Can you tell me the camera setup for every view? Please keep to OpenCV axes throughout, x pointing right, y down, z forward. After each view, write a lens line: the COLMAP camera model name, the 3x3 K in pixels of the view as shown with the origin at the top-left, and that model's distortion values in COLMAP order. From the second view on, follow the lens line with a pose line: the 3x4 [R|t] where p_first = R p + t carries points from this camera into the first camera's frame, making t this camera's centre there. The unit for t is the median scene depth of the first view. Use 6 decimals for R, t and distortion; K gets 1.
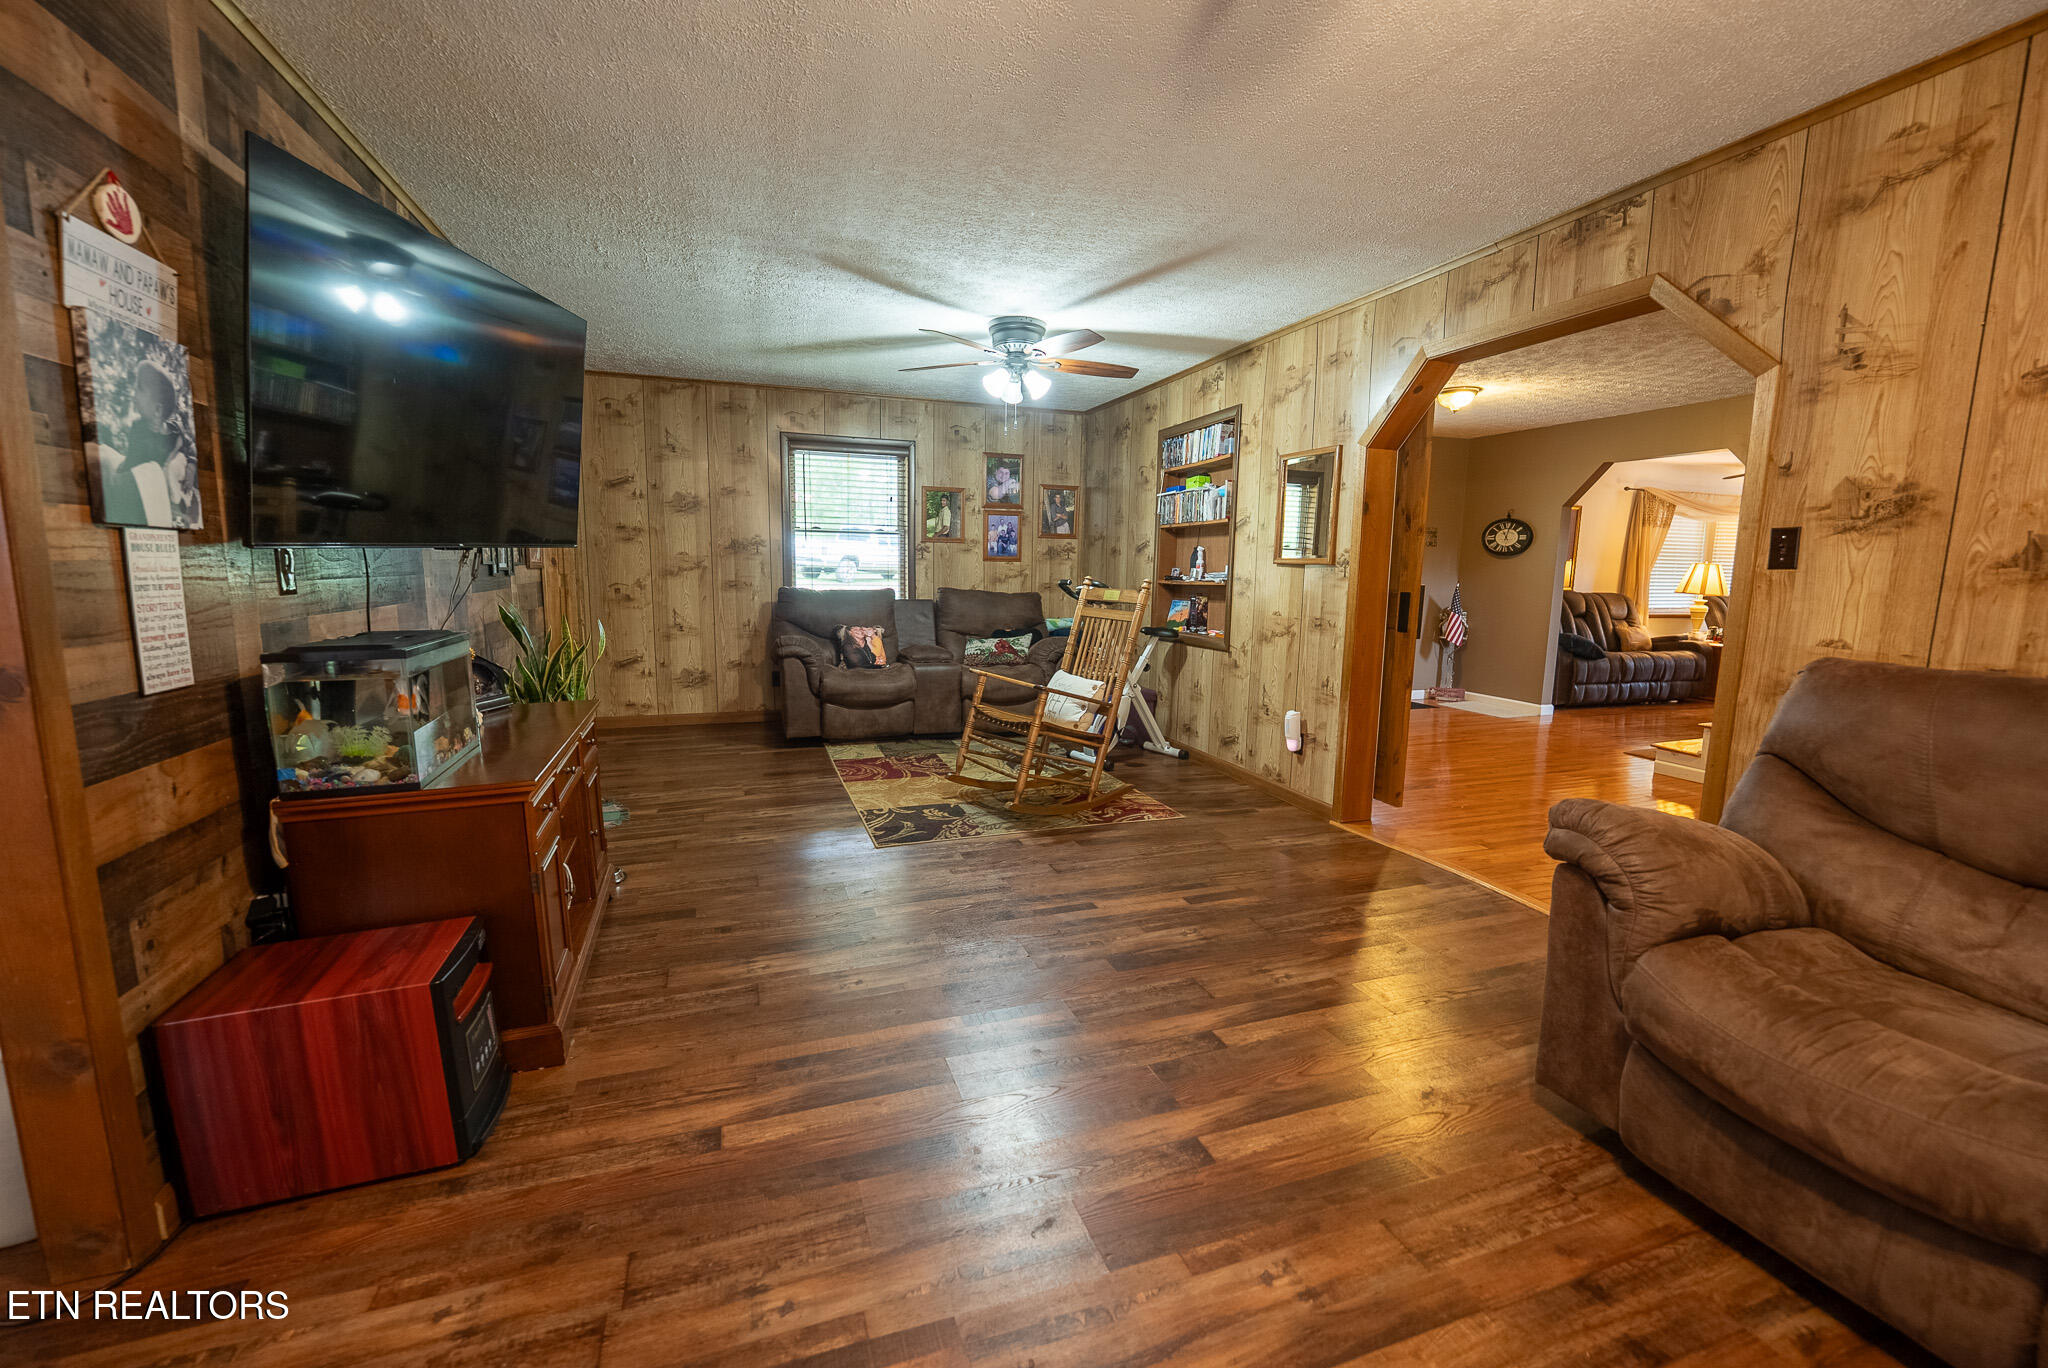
lens RADIAL K [[833.1, 0, 1016.3], [0, 833.1, 686.2], [0, 0, 1]] dist [-0.018940, -0.000094]
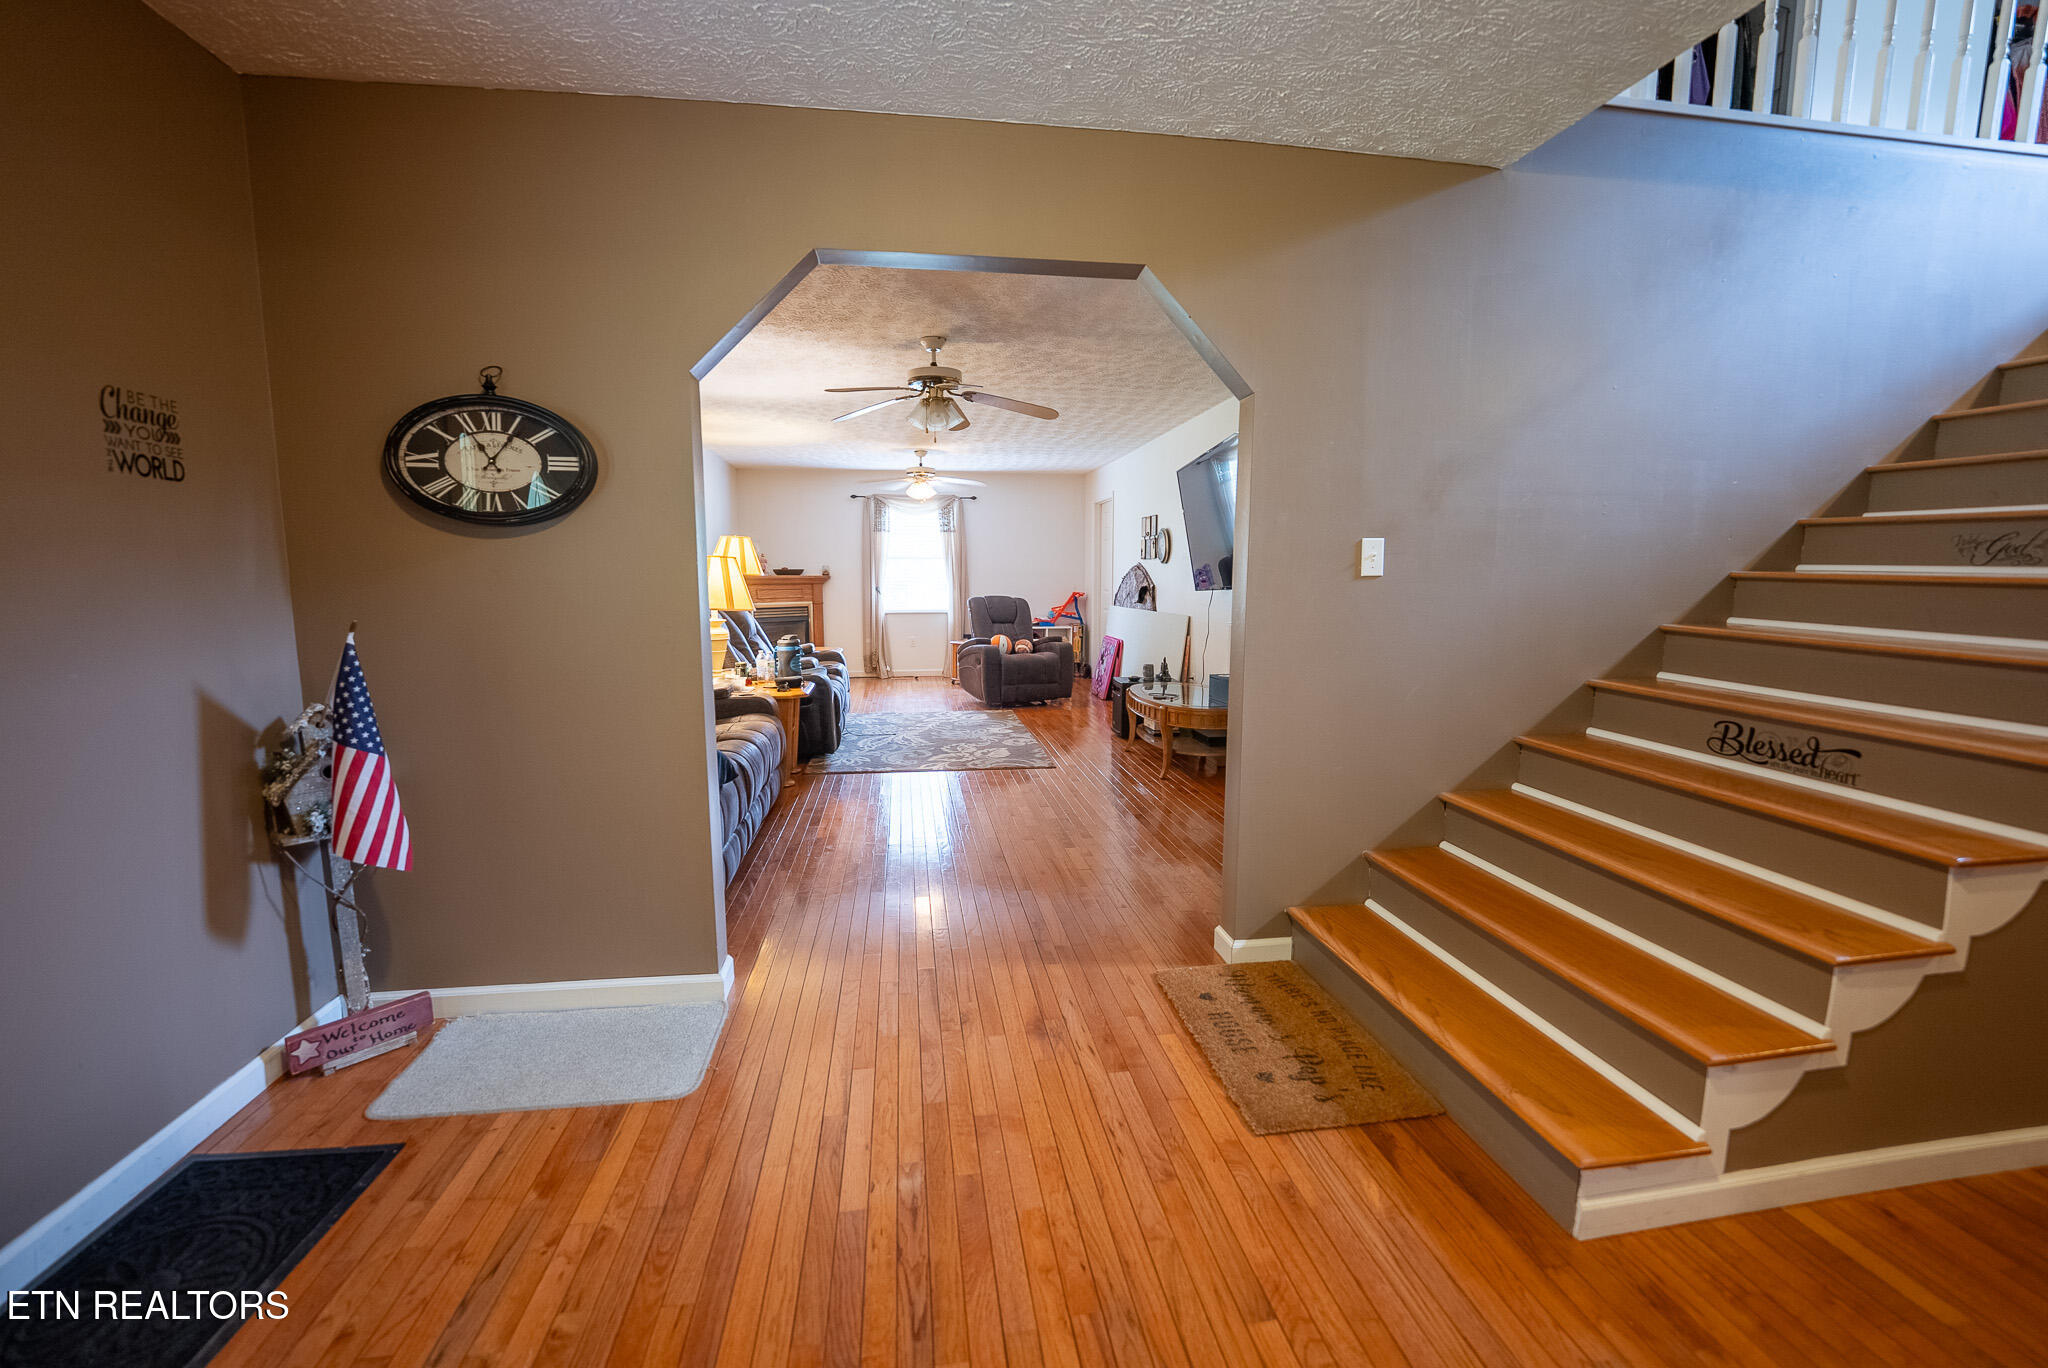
lens RADIAL K [[833.1, 0, 1016.3], [0, 833.1, 686.2], [0, 0, 1]] dist [-0.018940, -0.000094]
pose [[0.190091, -0.145478, 0.970928, 0.425255], [0.147471, 0.981971, 0.118260, -0.139568], [-0.970627, 0.120704, 0.208117, 0.979744]]
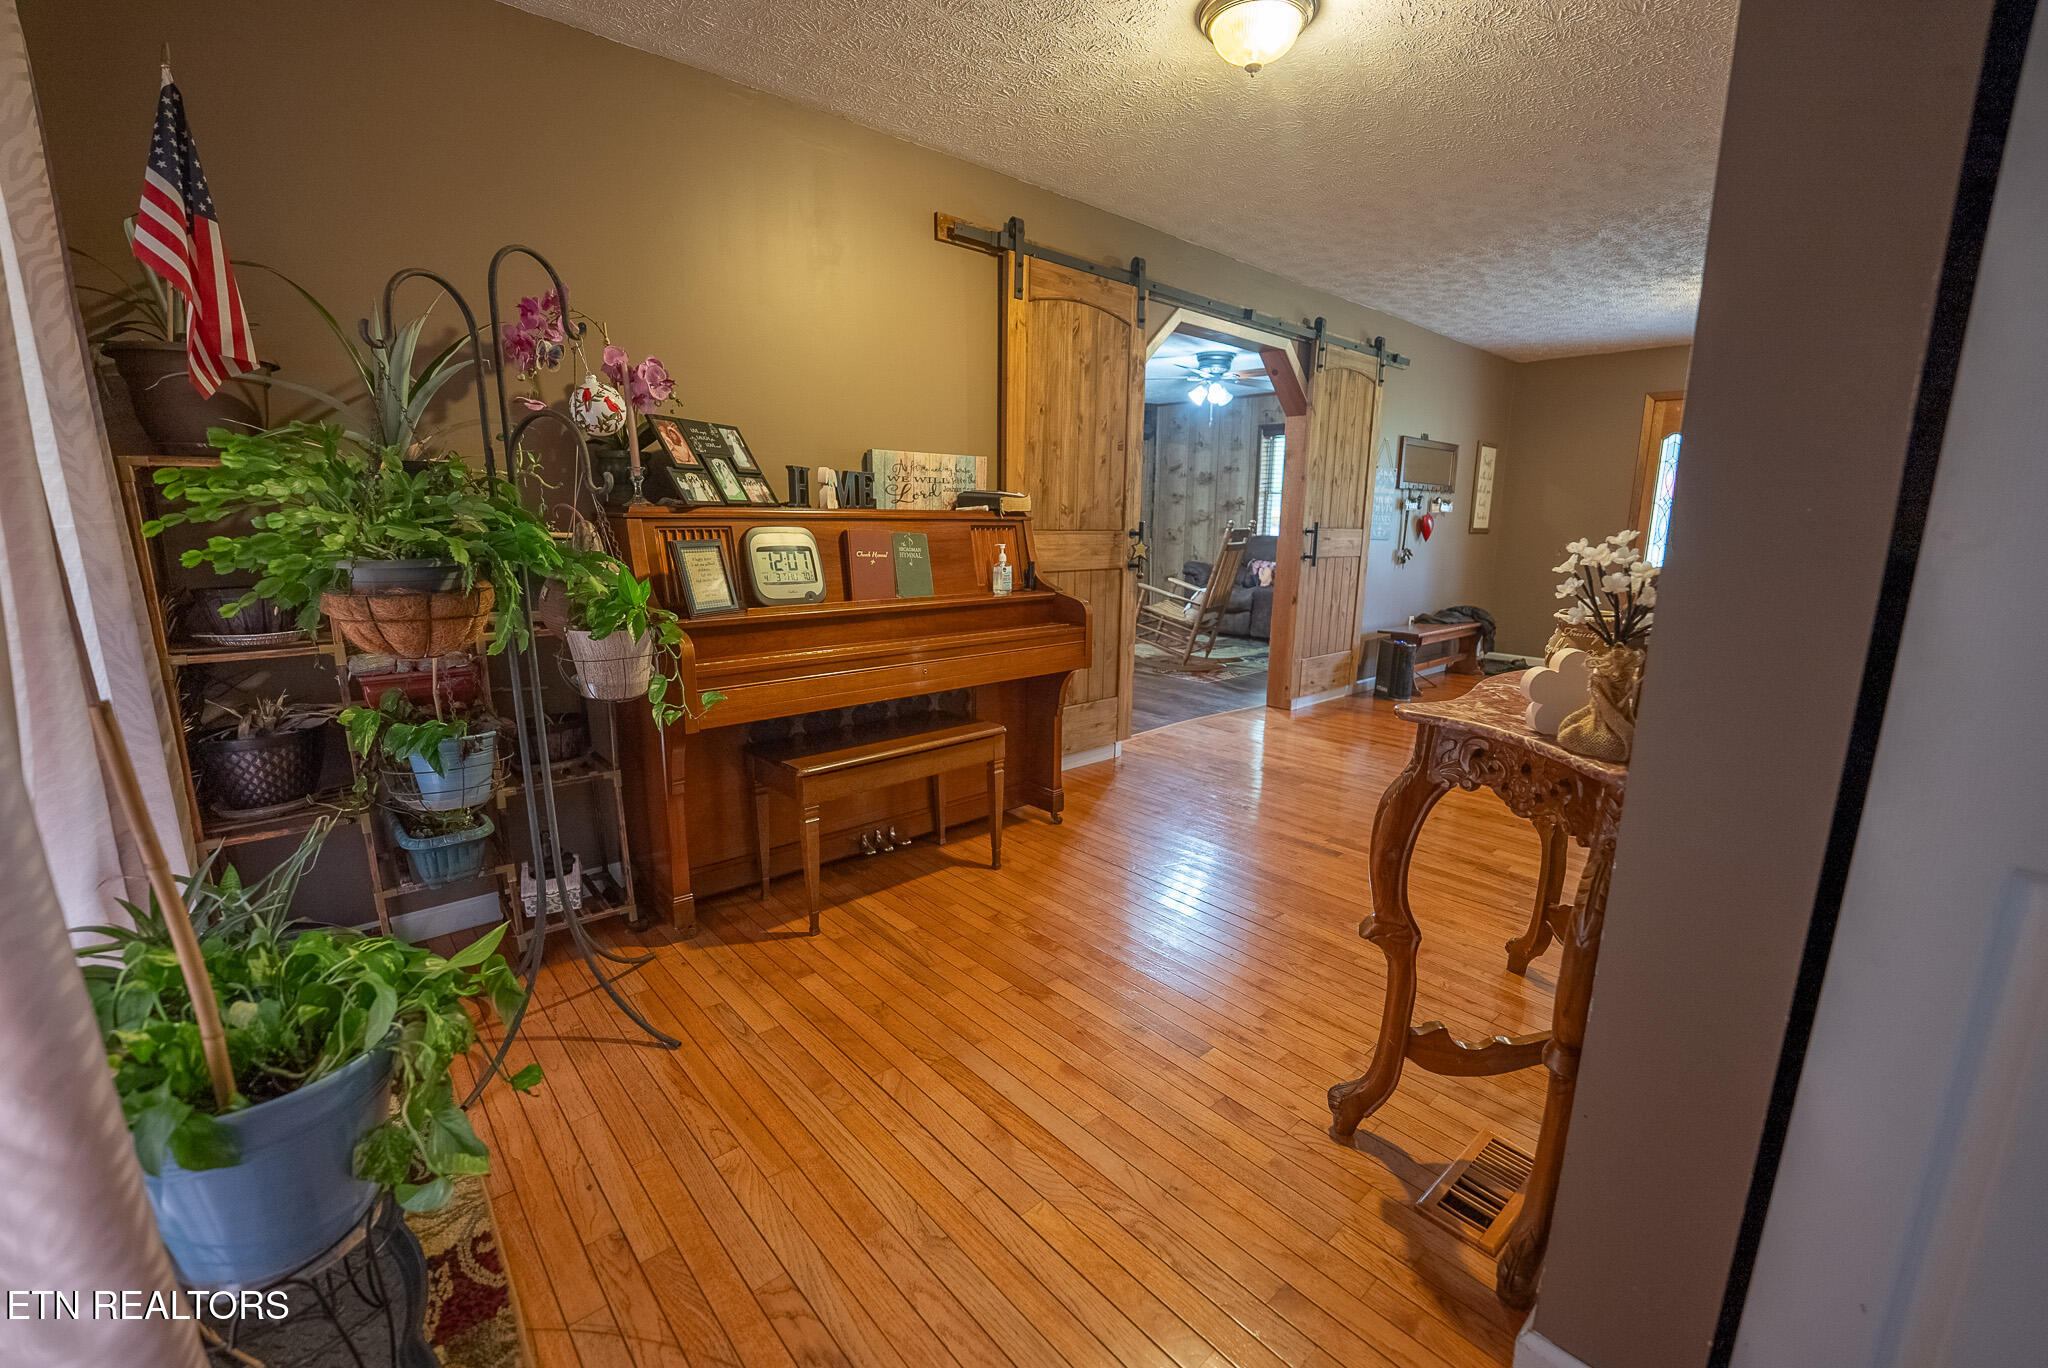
lens RADIAL K [[833.1, 0, 1016.3], [0, 833.1, 686.2], [0, 0, 1]] dist [-0.018940, -0.000094]
pose [[0.376469, 0.172183, -0.910288, 1.007832], [-0.140519, 0.981821, 0.127599, 0.017518], [0.915710, 0.079876, 0.393820, 0.075686]]
